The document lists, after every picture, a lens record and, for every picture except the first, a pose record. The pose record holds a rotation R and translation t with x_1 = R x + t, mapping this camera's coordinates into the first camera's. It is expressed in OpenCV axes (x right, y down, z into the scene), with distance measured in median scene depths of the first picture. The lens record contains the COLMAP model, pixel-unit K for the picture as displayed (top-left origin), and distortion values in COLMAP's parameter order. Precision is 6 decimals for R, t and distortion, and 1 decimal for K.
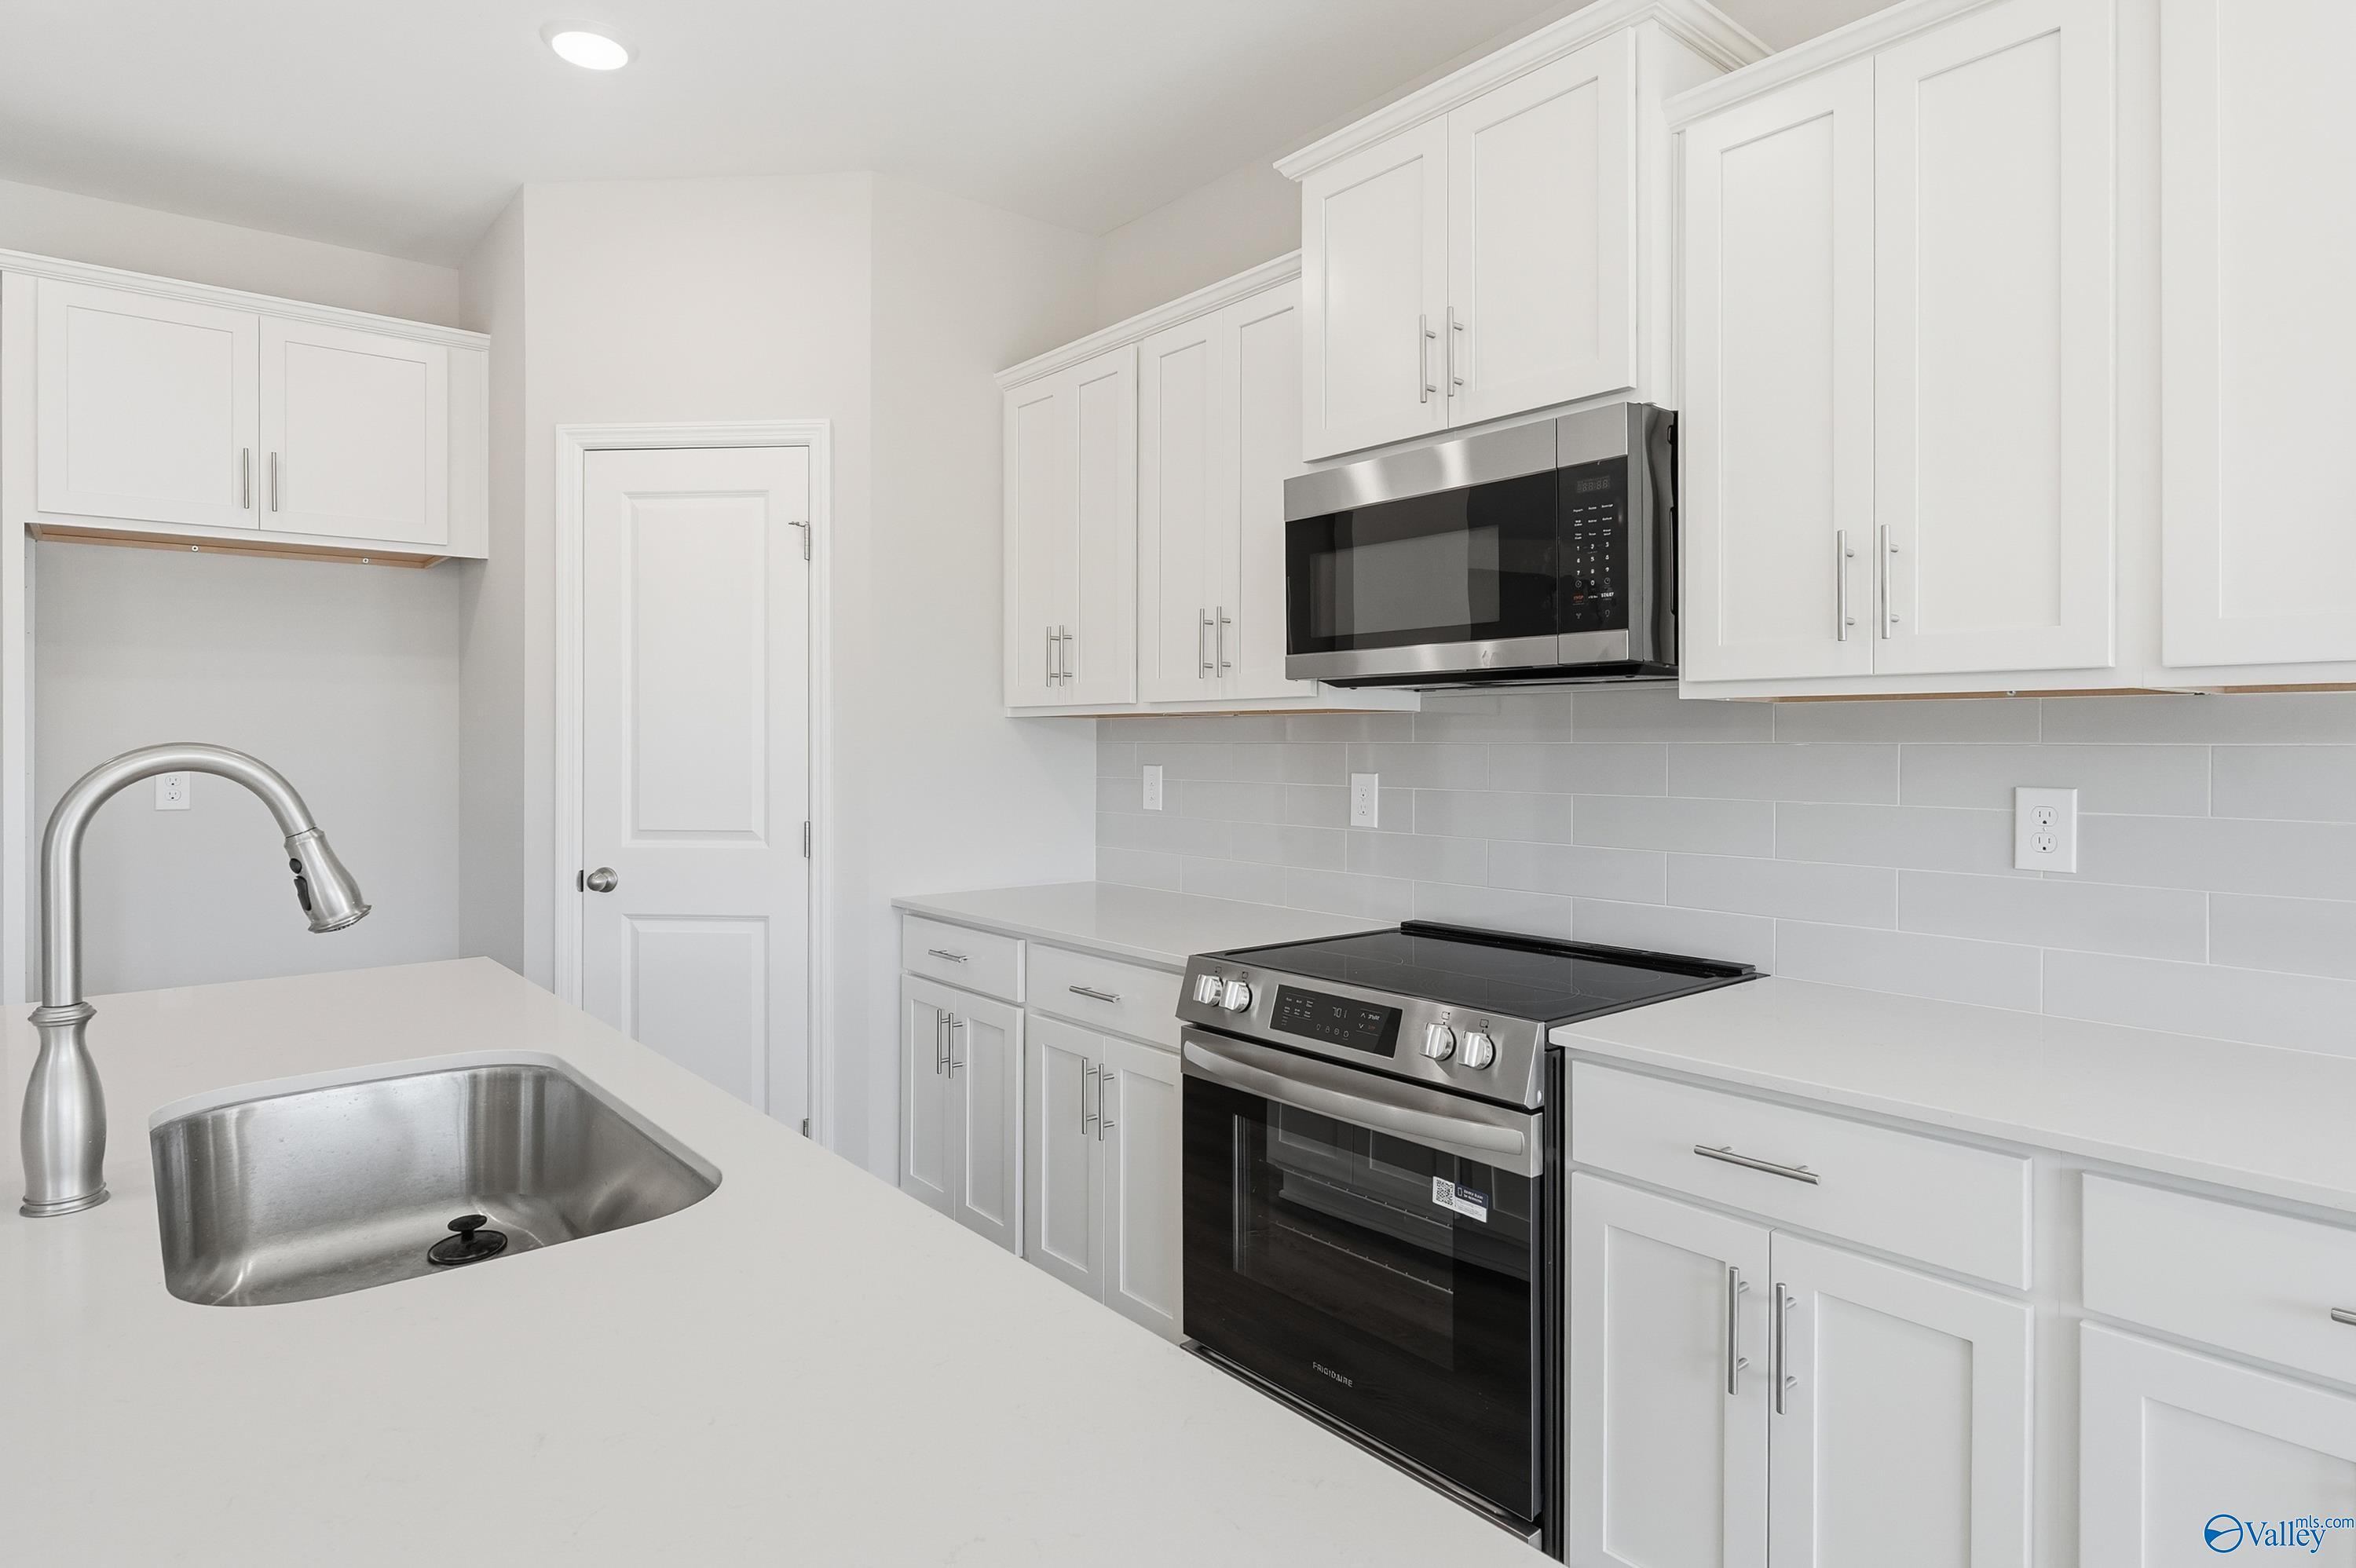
lens RADIAL K [[1299.1, 0, 1196.7], [0, 1299.1, 739.7], [0, 0, 1]] dist [0.001126, 0.000525]
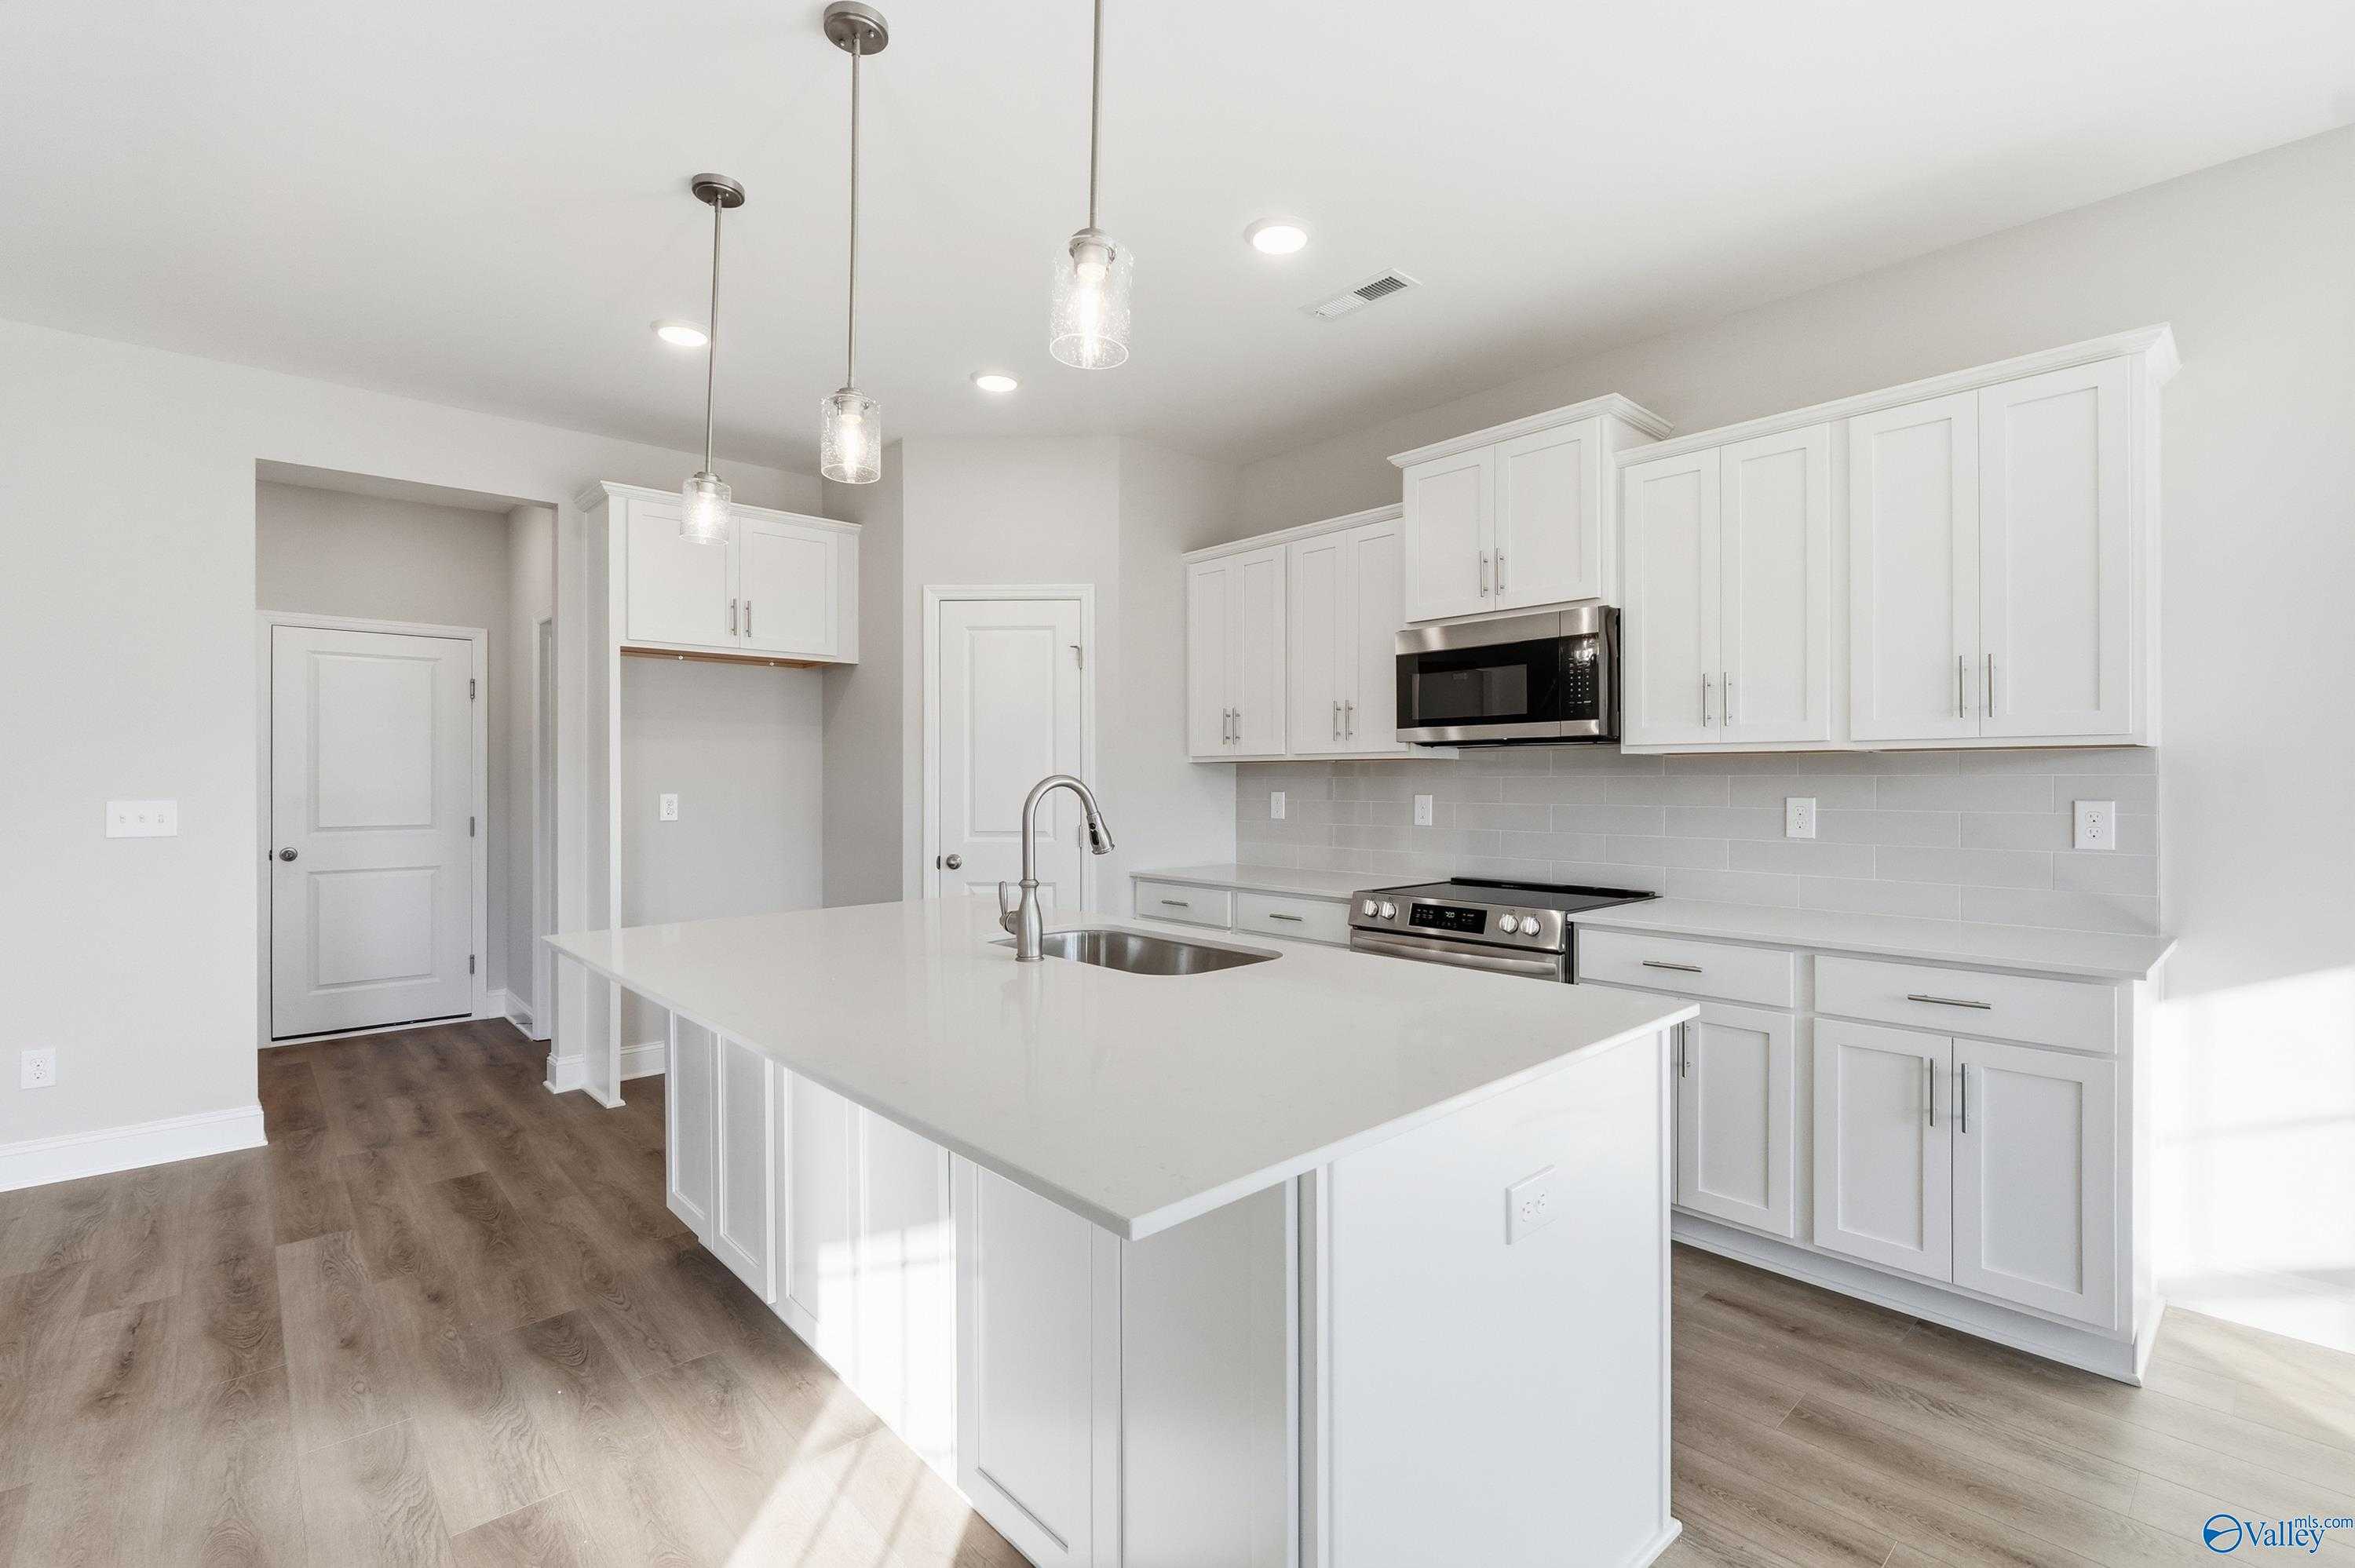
lens RADIAL K [[1049.8, 0, 1185.2], [0, 1049.8, 779.5], [0, 0, 1]] dist [-0.000672, 0.000008]
pose [[0.999029, -0.001949, 0.044024, -0.299353], [0.001931, 0.999998, 0.000440, 0.005000], [-0.044025, -0.000355, 0.999030, -0.469690]]
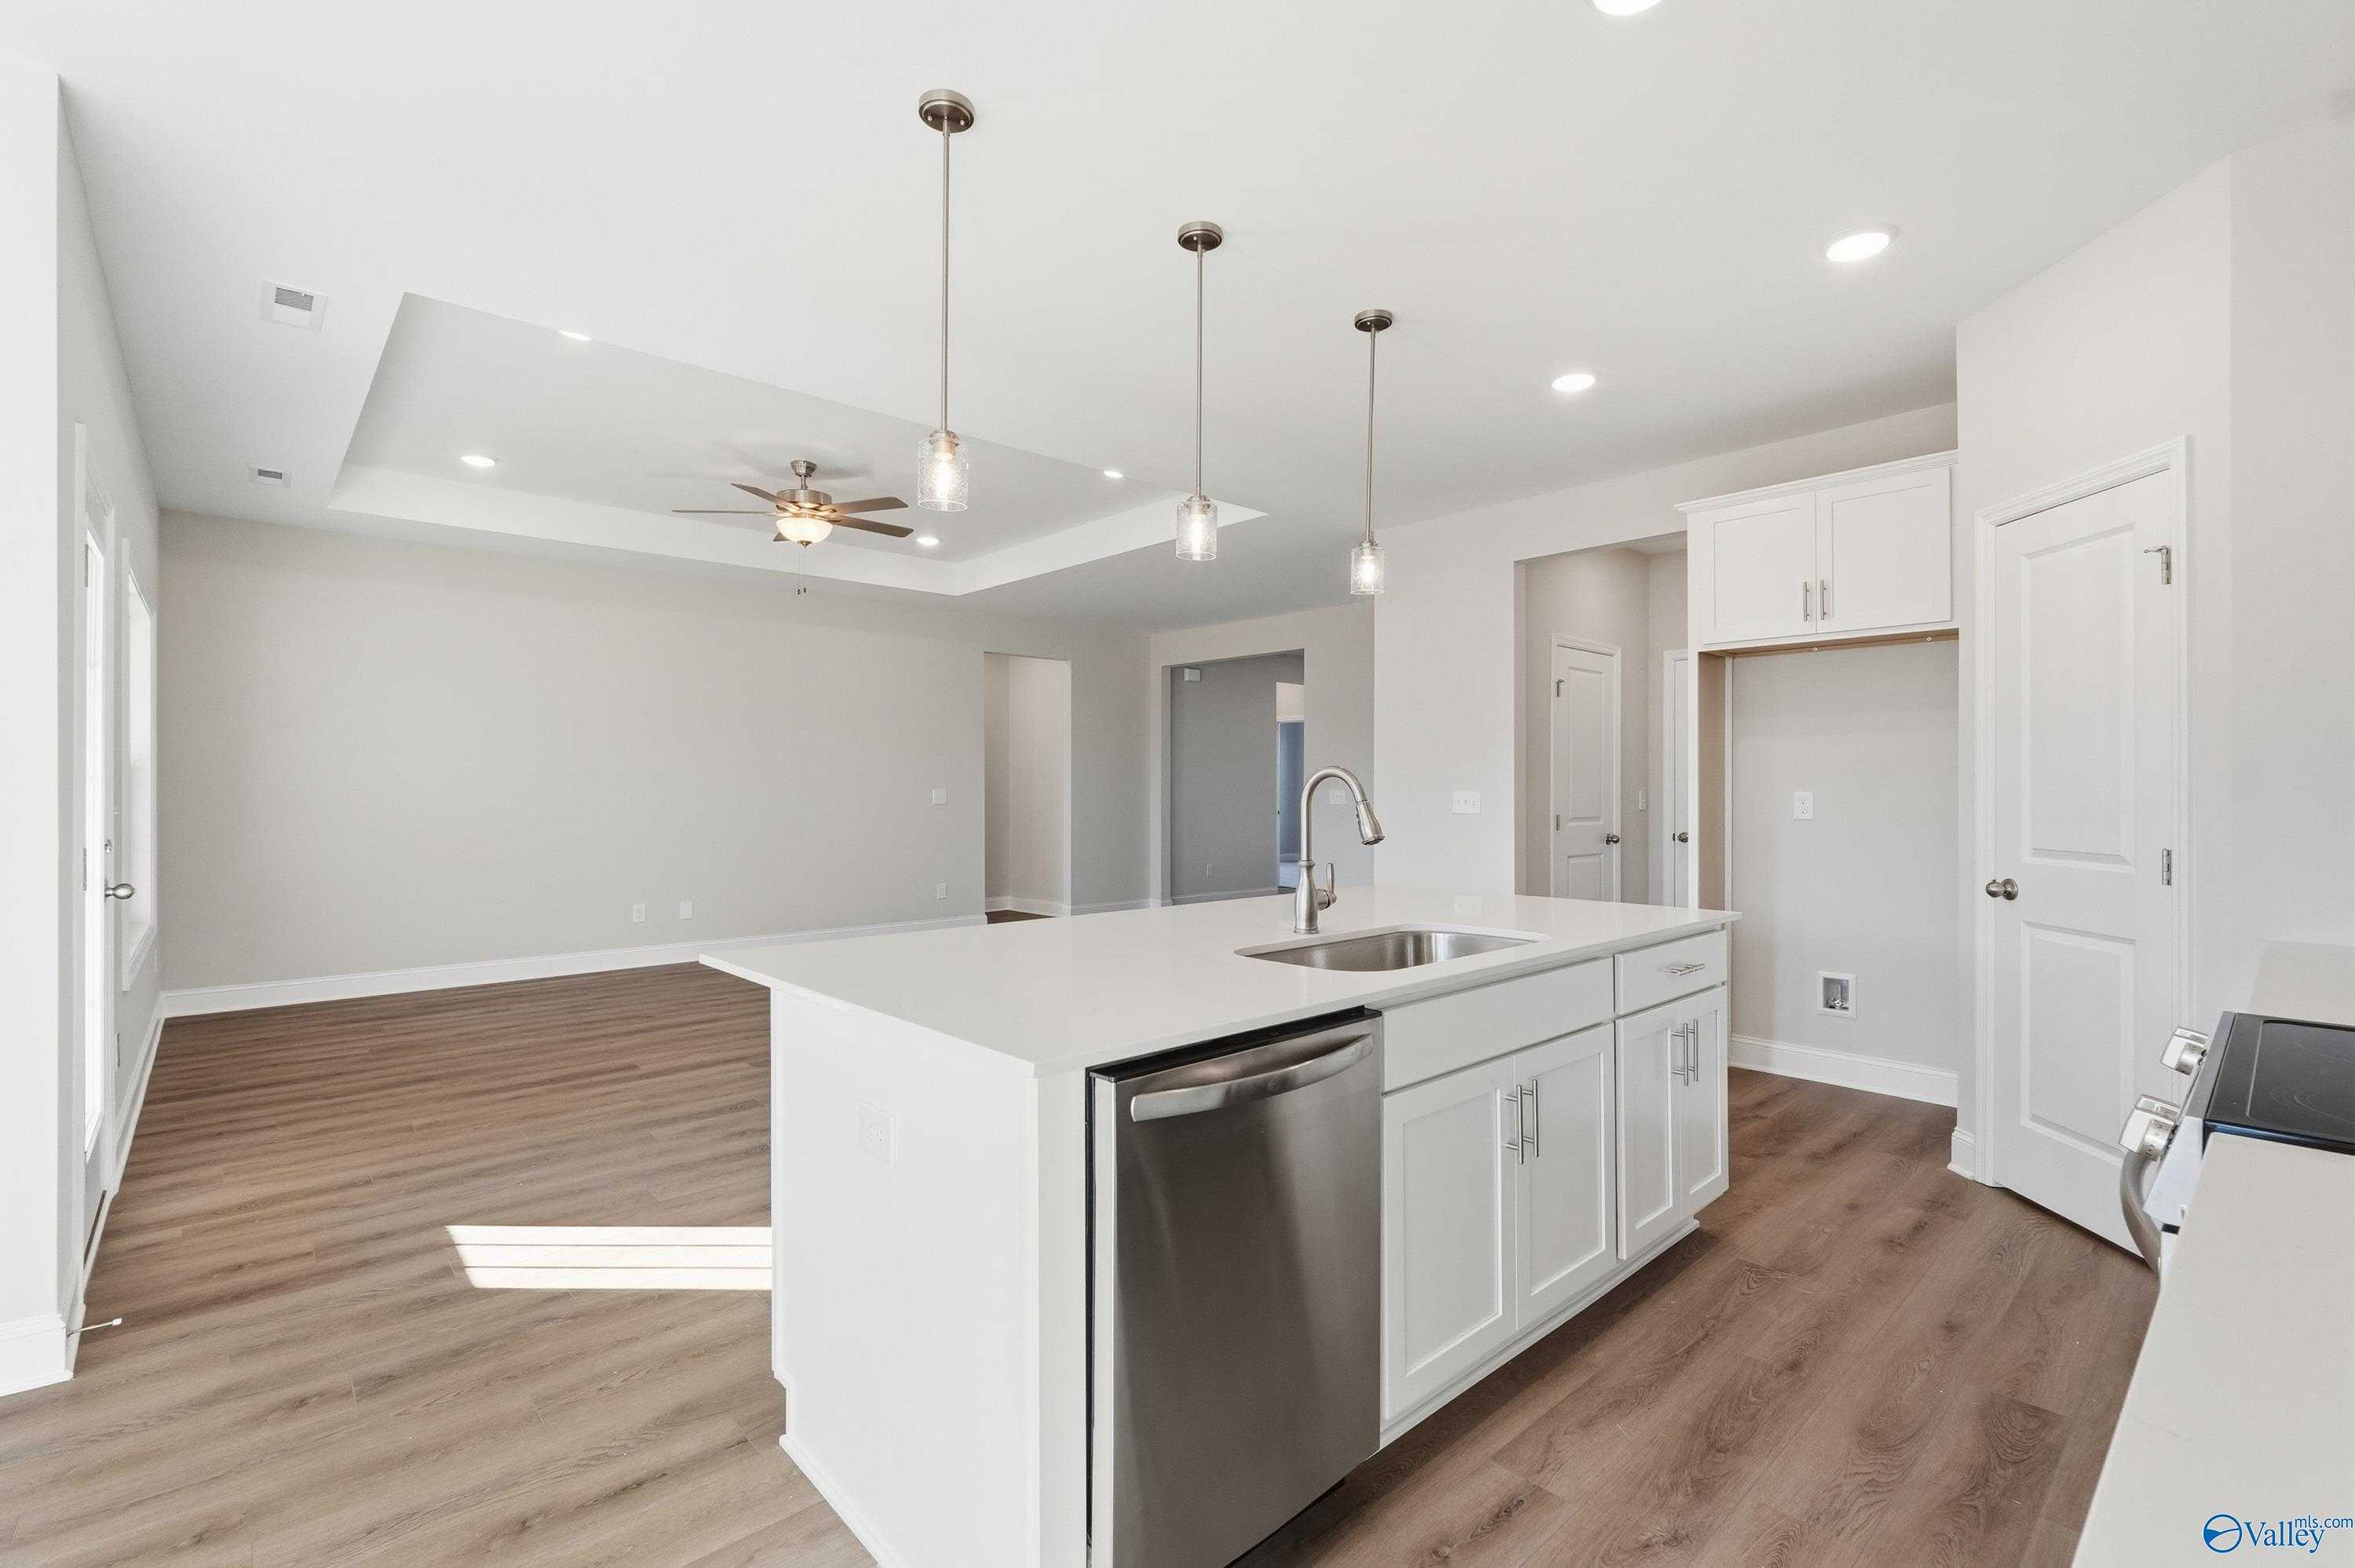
lens RADIAL K [[1036.3, 0, 1169.0], [0, 1036.3, 779.1], [0, 0, 1]] dist [-0.000624, -0.000412]
pose [[0.036879, -0.006380, -0.999299, 0.610881], [-0.000090, 0.999980, -0.006387, 0.019861], [0.999320, 0.000325, 0.036878, 0.282959]]
